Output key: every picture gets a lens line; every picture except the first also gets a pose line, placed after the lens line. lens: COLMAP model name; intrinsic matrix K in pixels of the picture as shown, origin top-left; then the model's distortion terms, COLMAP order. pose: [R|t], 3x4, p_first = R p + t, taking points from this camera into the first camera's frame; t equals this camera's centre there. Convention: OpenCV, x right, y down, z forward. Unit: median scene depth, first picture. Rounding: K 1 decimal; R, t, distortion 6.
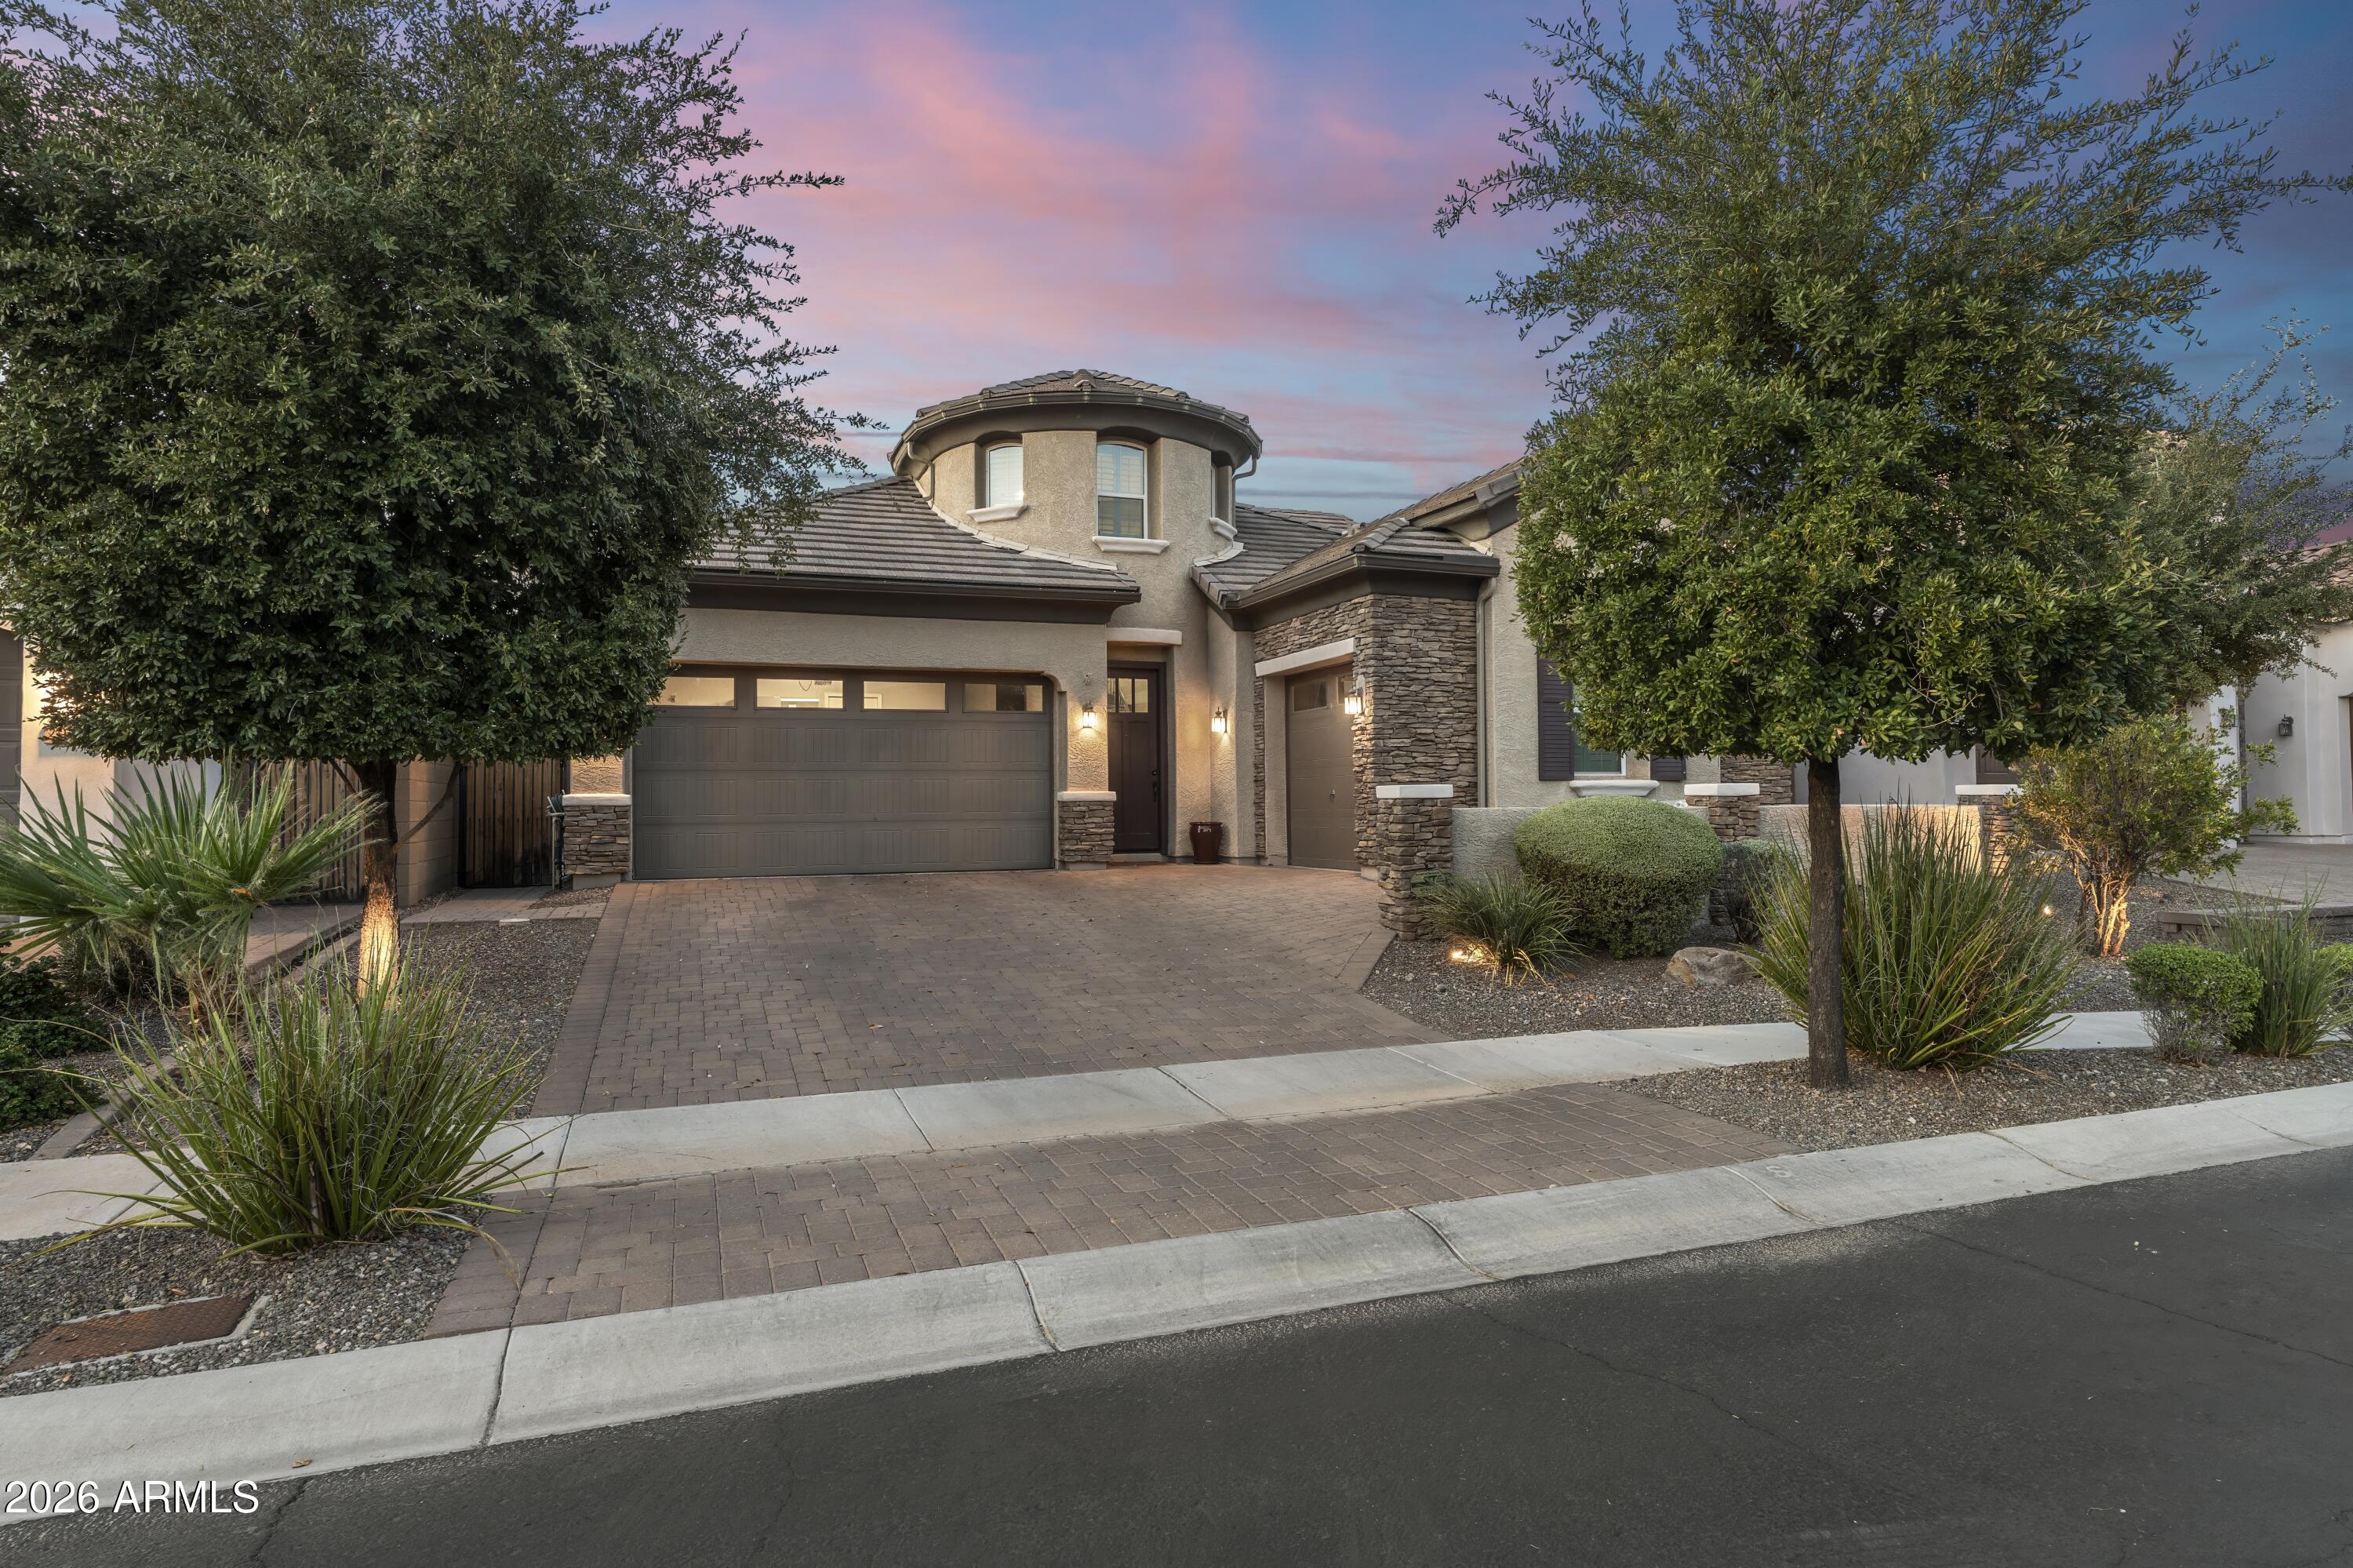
lens RADIAL K [[1321.0, 0, 1177.7], [0, 1321.0, 750.5], [0, 0, 1]] dist [-0.000740, -0.000734]
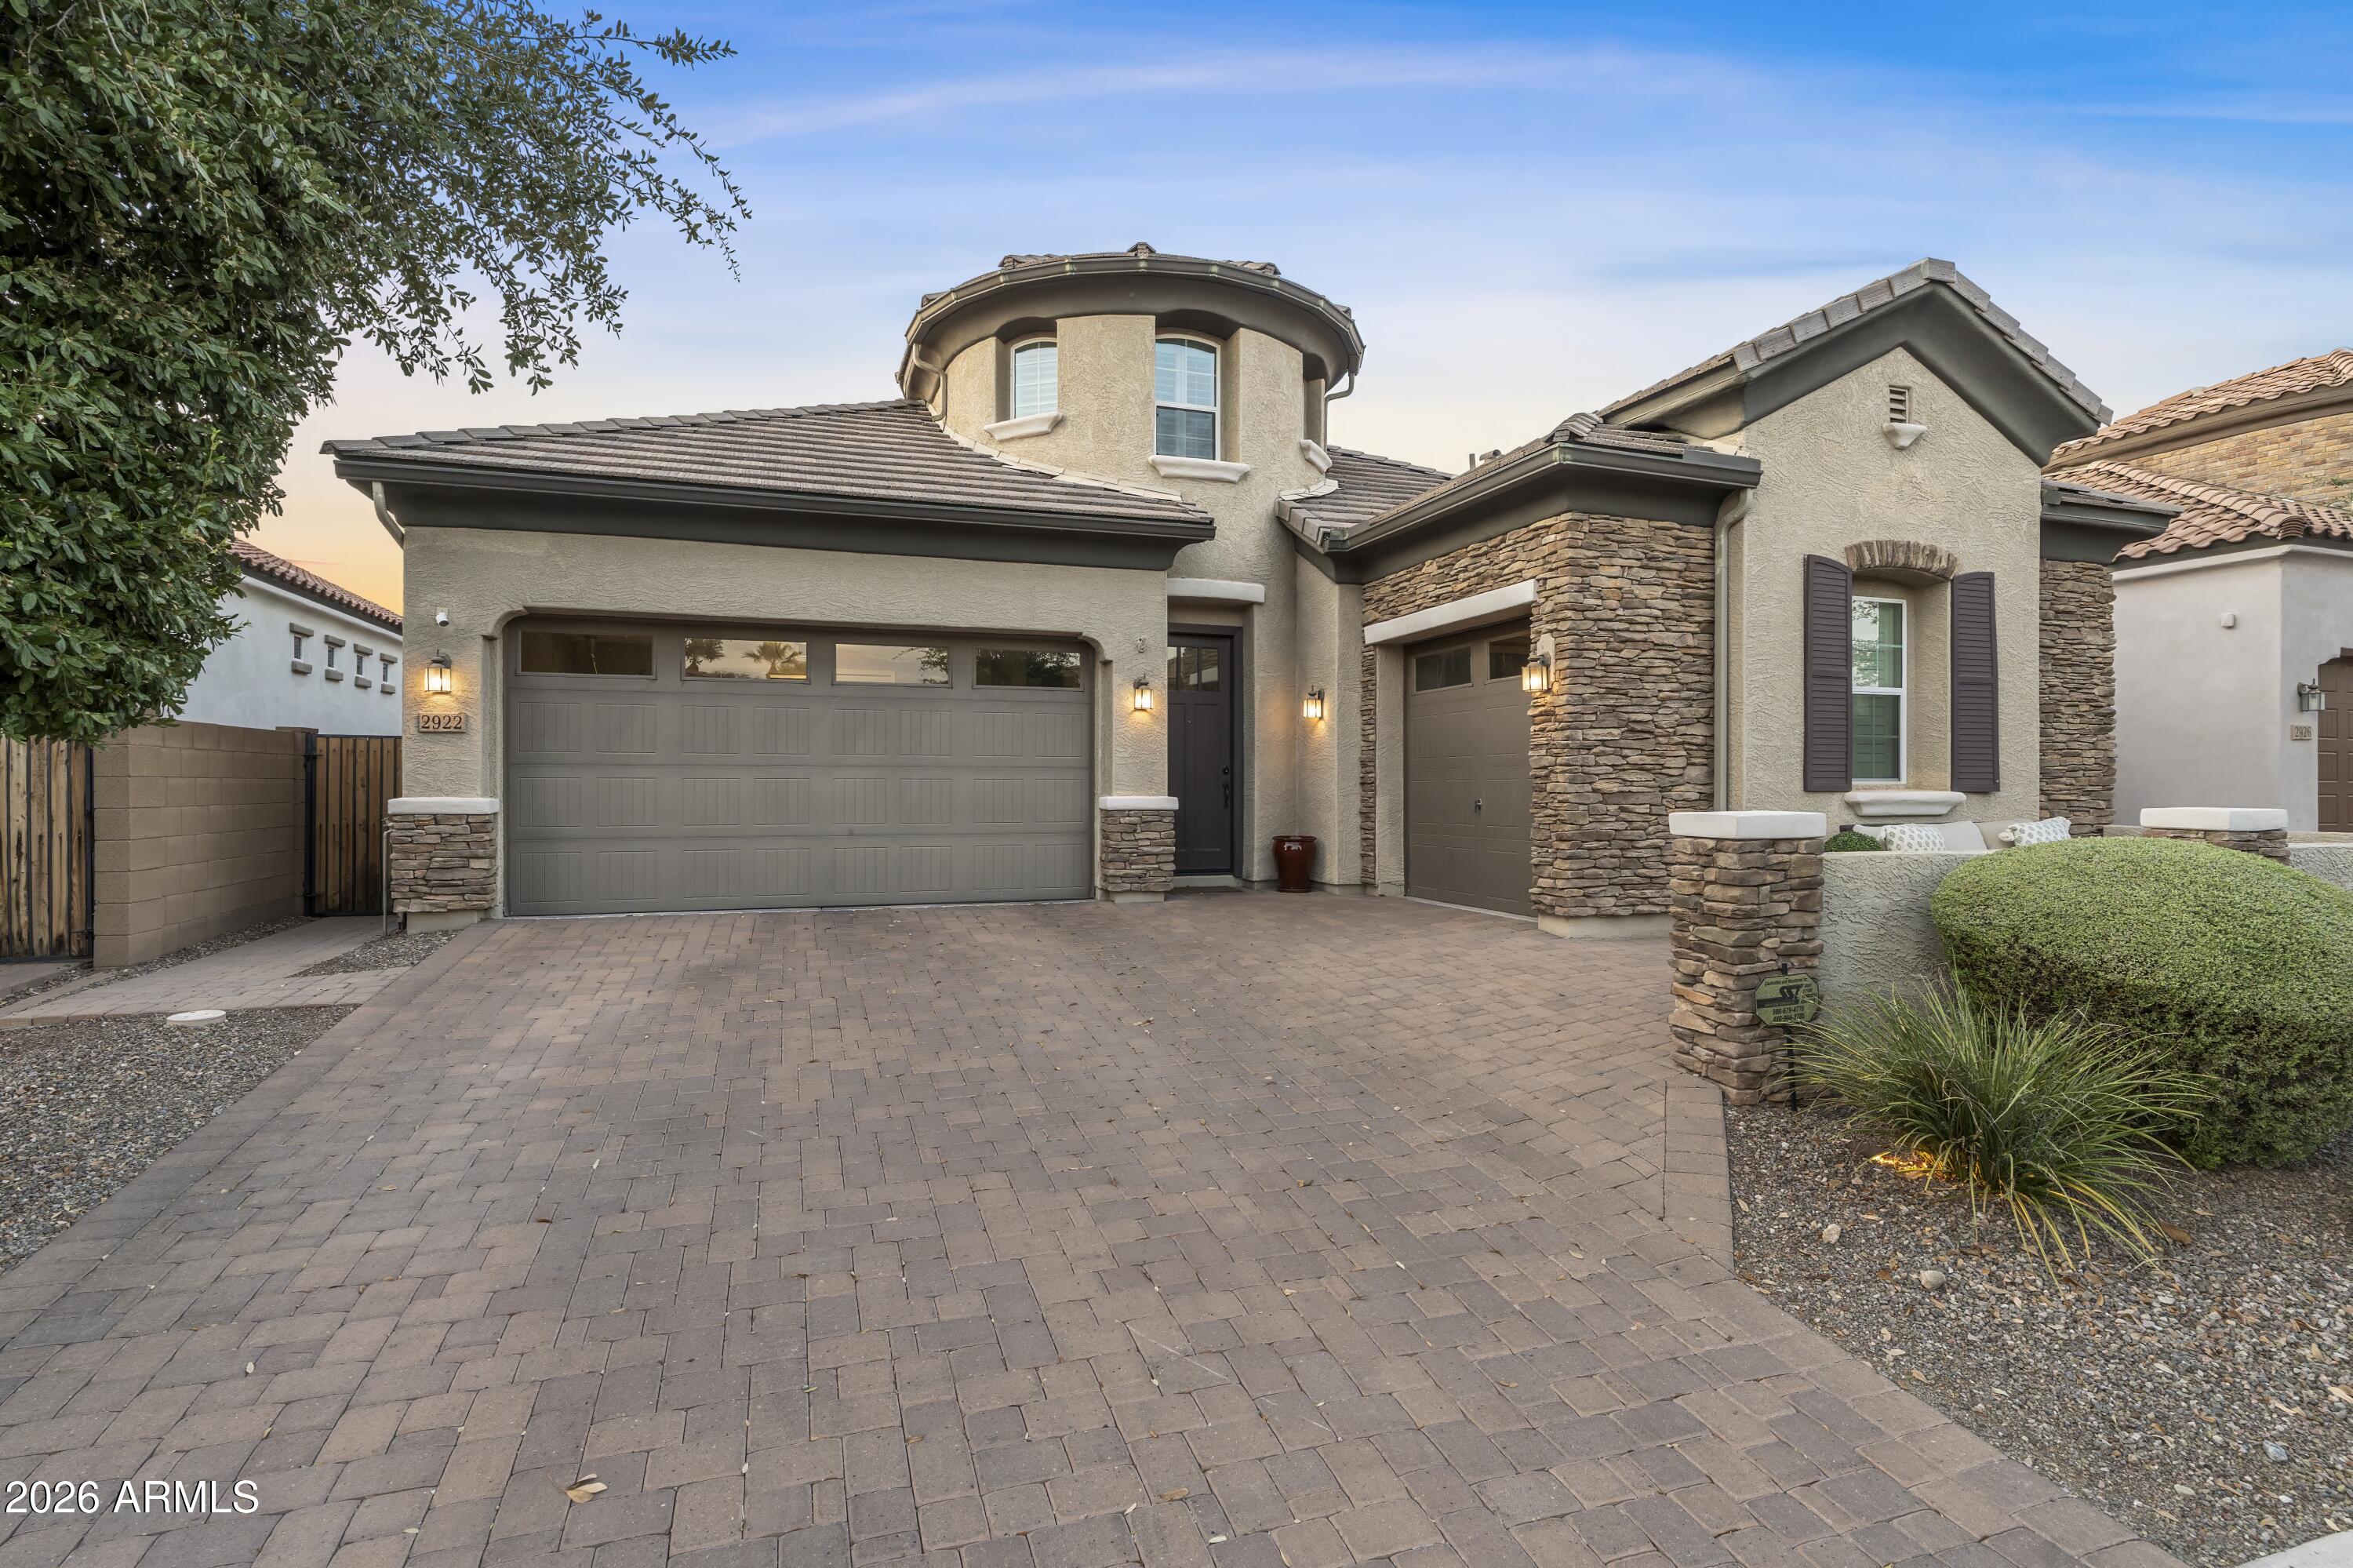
lens RADIAL K [[1120.9, 0, 1174.0], [0, 1120.9, 767.9], [0, 0, 1]] dist [-0.002153, 0.000052]
pose [[0.999474, 0.009885, -0.030897, -0.030149], [-0.009097, 0.999632, 0.025552, -0.001231], [0.031138, -0.025258, 0.999196, 0.376050]]
